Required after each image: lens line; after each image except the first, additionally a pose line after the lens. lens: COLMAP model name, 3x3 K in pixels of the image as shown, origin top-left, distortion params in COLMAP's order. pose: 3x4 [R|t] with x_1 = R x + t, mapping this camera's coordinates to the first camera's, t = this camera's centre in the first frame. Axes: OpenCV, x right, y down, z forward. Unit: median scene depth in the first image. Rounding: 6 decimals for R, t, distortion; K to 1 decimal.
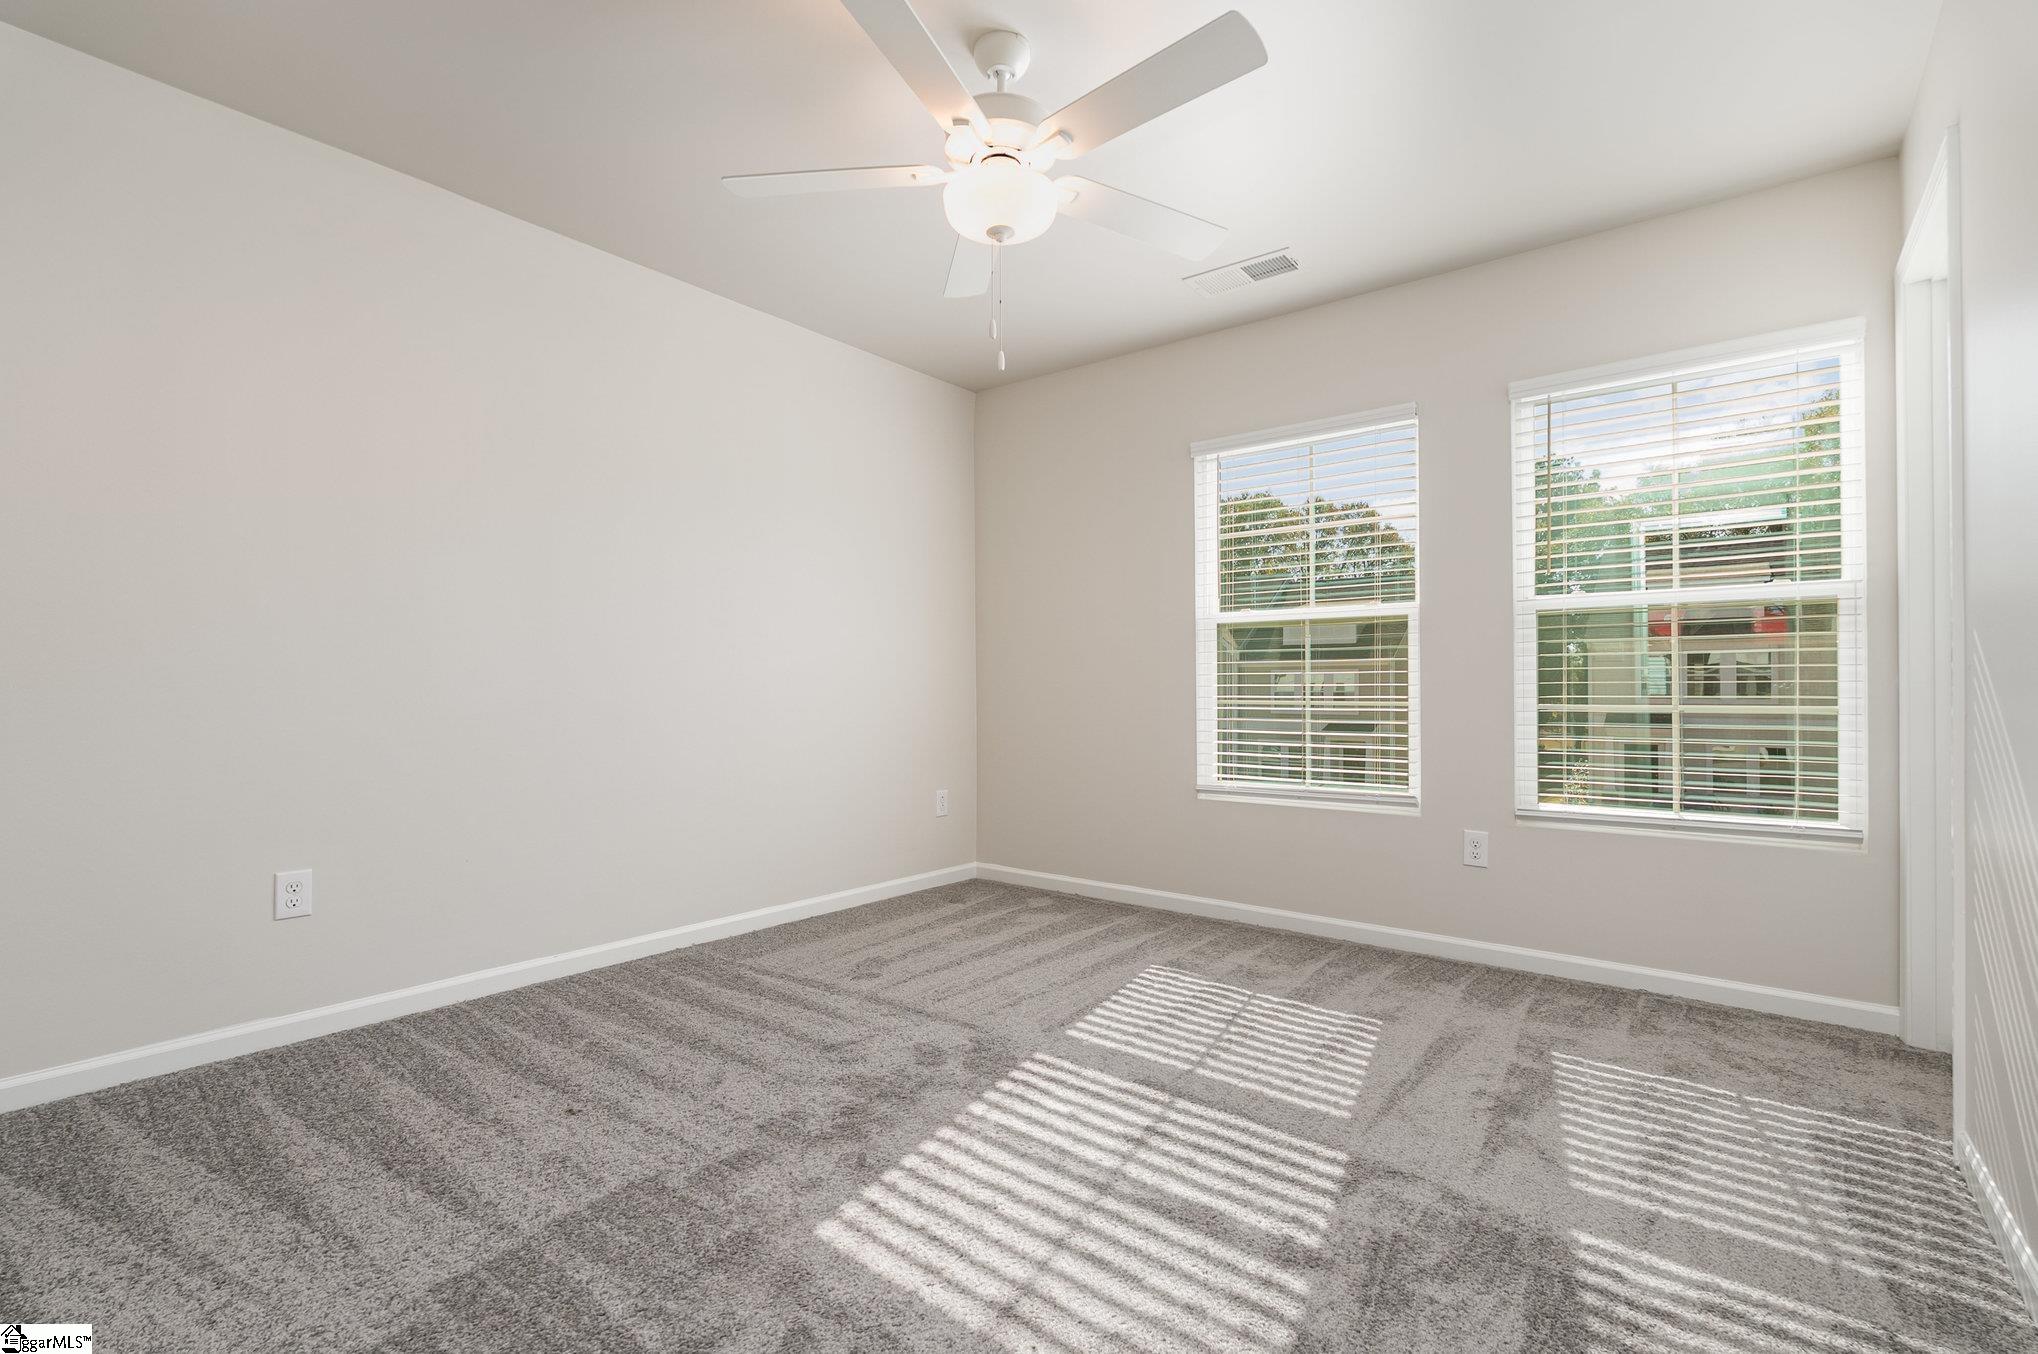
lens RADIAL K [[918.2, 0, 1034.2], [0, 918.2, 675.9], [0, 0, 1]] dist [-0.005801, -0.000693]
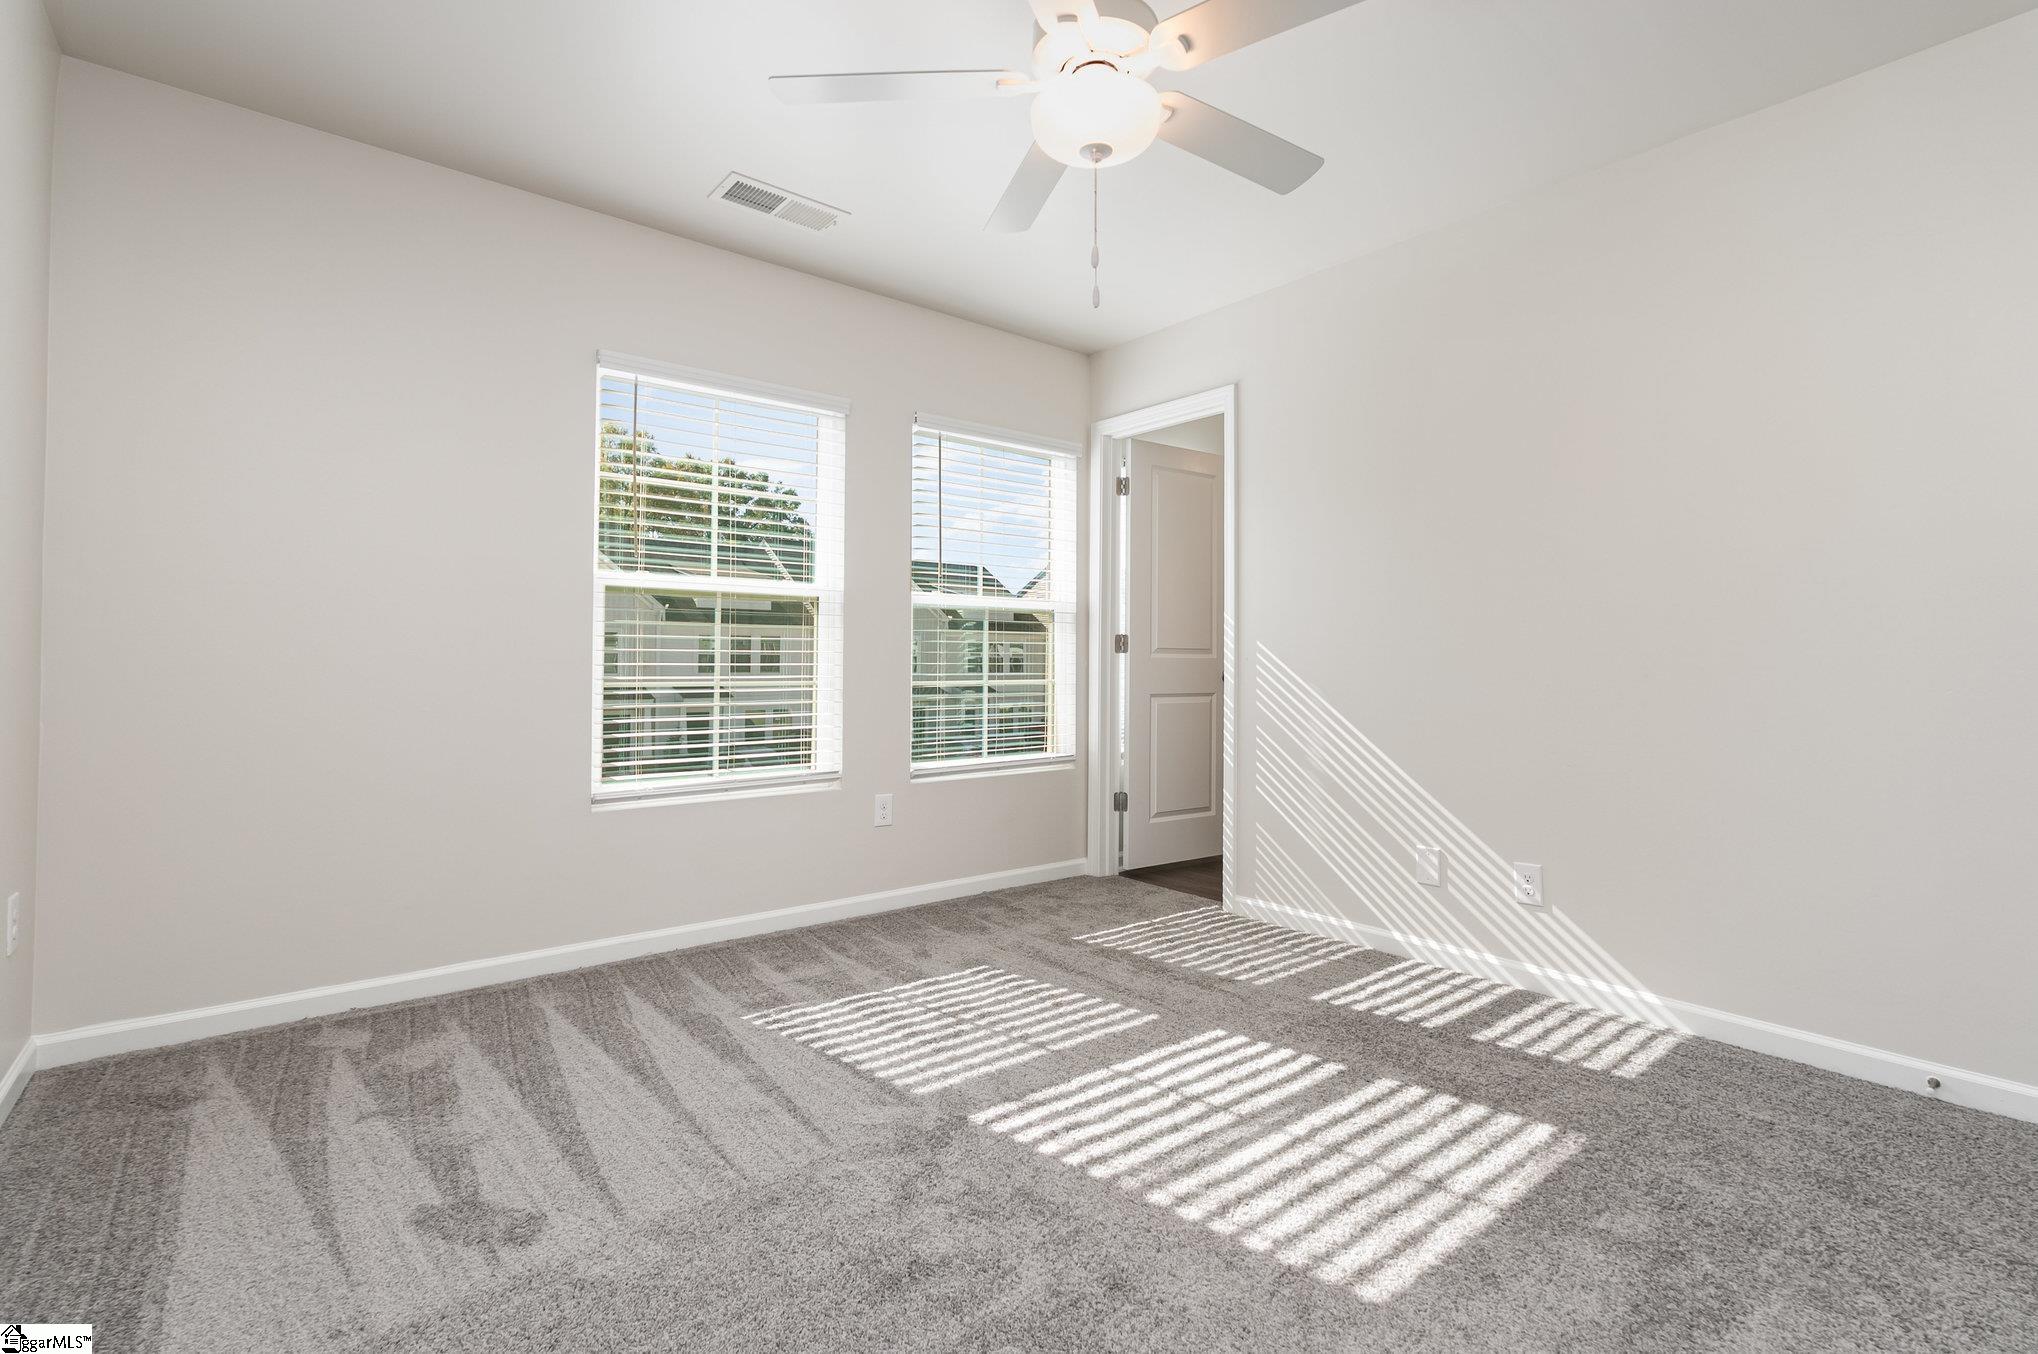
lens RADIAL K [[918.2, 0, 1032.8], [0, 918.2, 638.3], [0, 0, 1]] dist [-0.005801, -0.000693]
pose [[0.223906, 0.033044, 0.974050, -0.677467], [-0.013211, 0.999436, -0.030869, 0.011062], [-0.974521, -0.005956, 0.224217, 0.662058]]
